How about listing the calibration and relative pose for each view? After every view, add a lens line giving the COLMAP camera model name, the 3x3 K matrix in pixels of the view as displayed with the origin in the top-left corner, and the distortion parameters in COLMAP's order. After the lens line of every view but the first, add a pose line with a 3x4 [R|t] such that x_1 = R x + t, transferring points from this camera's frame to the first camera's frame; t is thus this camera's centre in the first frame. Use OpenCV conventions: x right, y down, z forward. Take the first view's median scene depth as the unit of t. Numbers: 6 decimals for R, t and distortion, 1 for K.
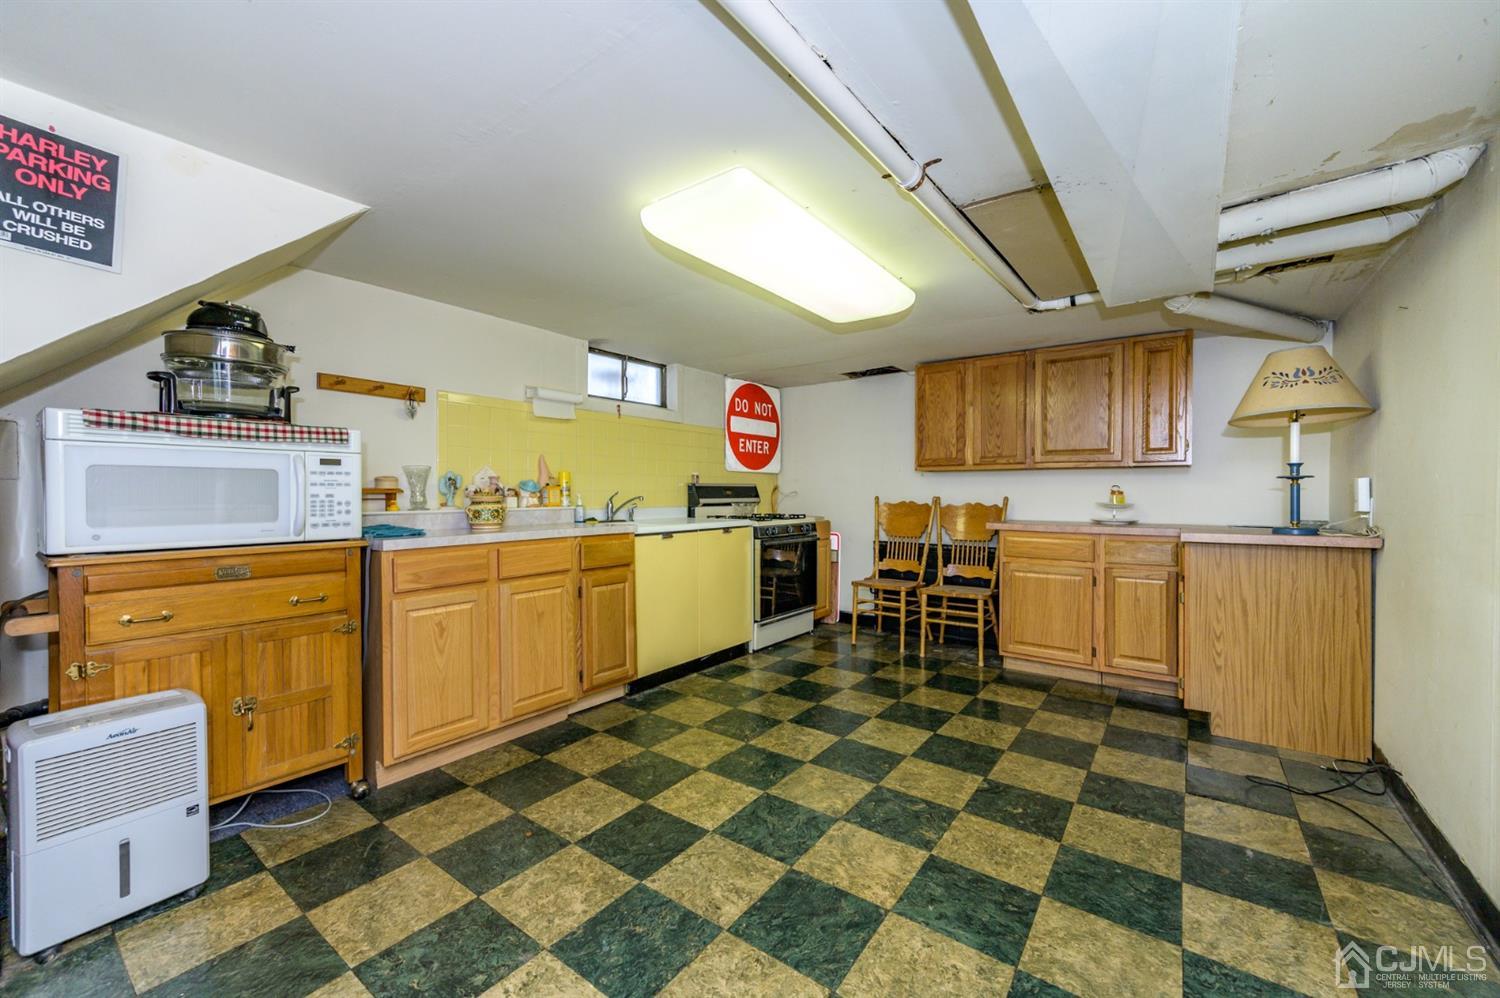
lens RADIAL K [[591.7, 0, 747.0], [0, 591.7, 492.2], [0, 0, 1]] dist [0.000002, 0.000167]
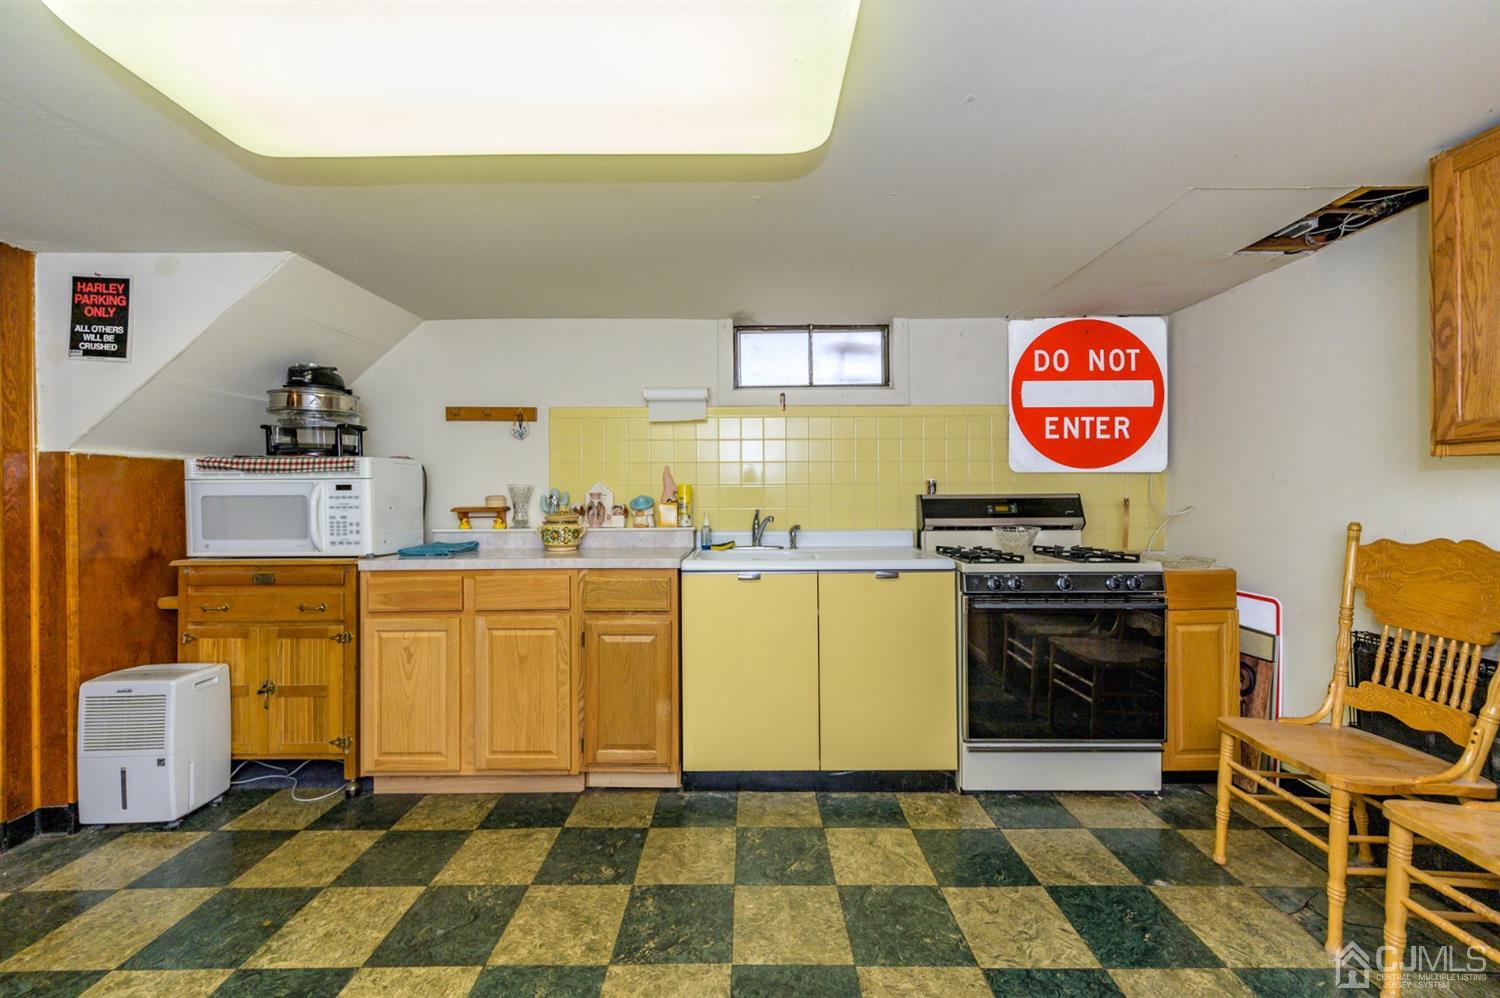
lens RADIAL K [[591.7, 0, 747.0], [0, 591.7, 492.2], [0, 0, 1]] dist [0.000002, 0.000167]
pose [[0.596878, -0.009211, -0.802279, 0.509932], [0.005545, 0.999958, -0.007356, -0.022730], [0.802313, -0.000058, 0.596904, 0.727567]]
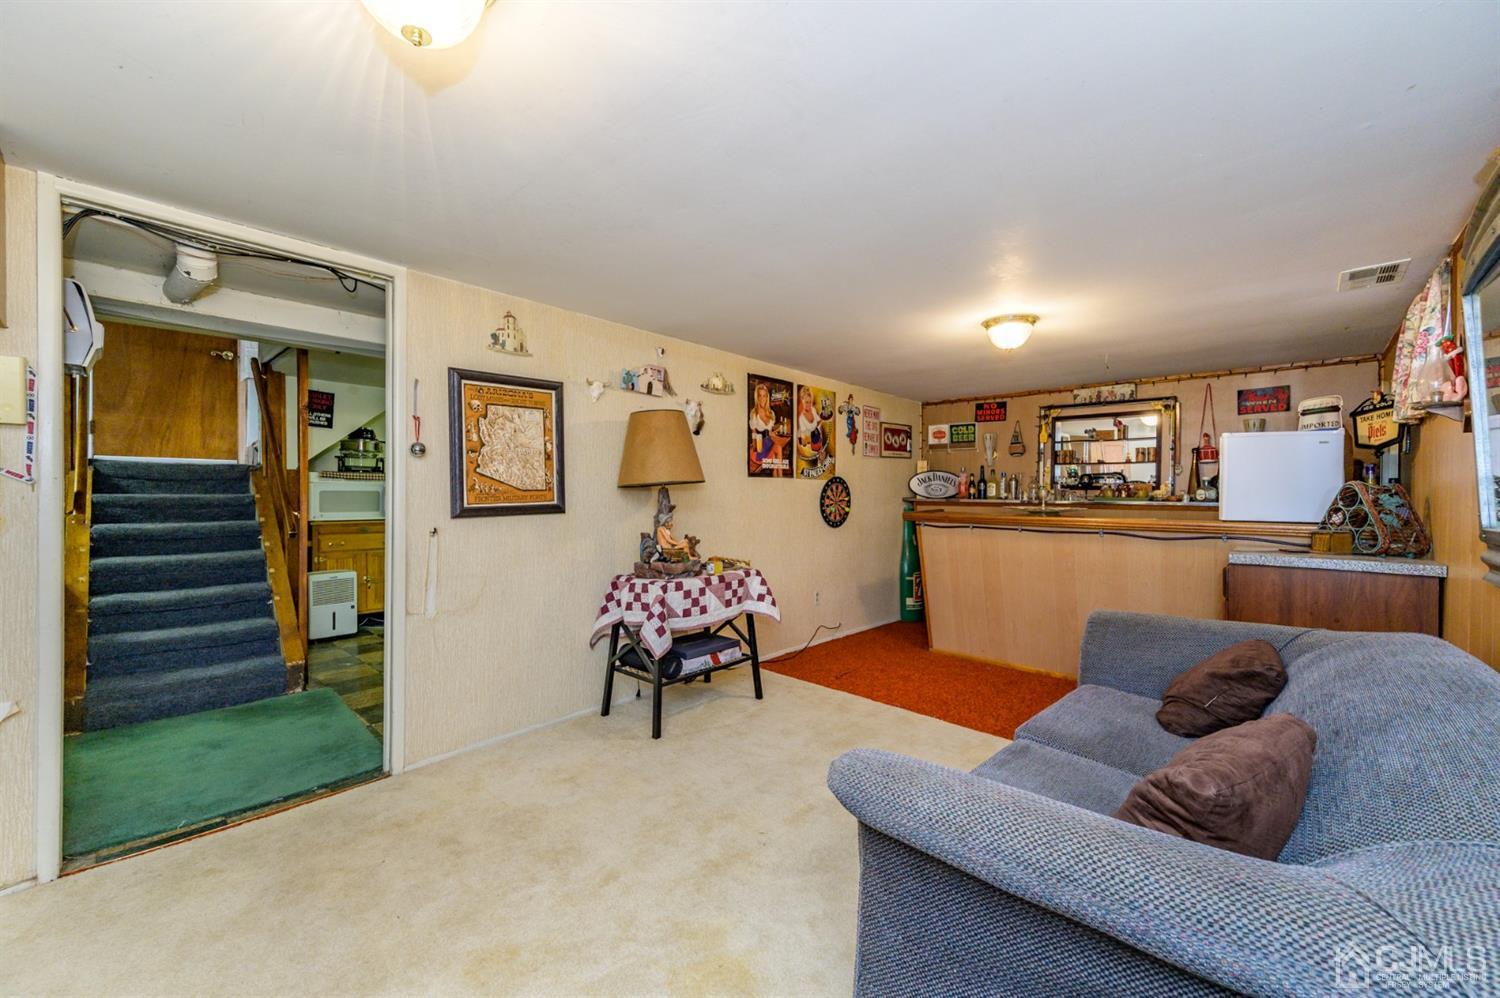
lens RADIAL K [[591.7, 0, 747.0], [0, 591.7, 492.2], [0, 0, 1]] dist [0.000002, 0.000167]
pose [[0.995418, 0.001817, -0.095606, 0.768754], [-0.002770, 0.999948, -0.009841, -0.010330], [0.095584, 0.010061, 0.995371, -1.038019]]
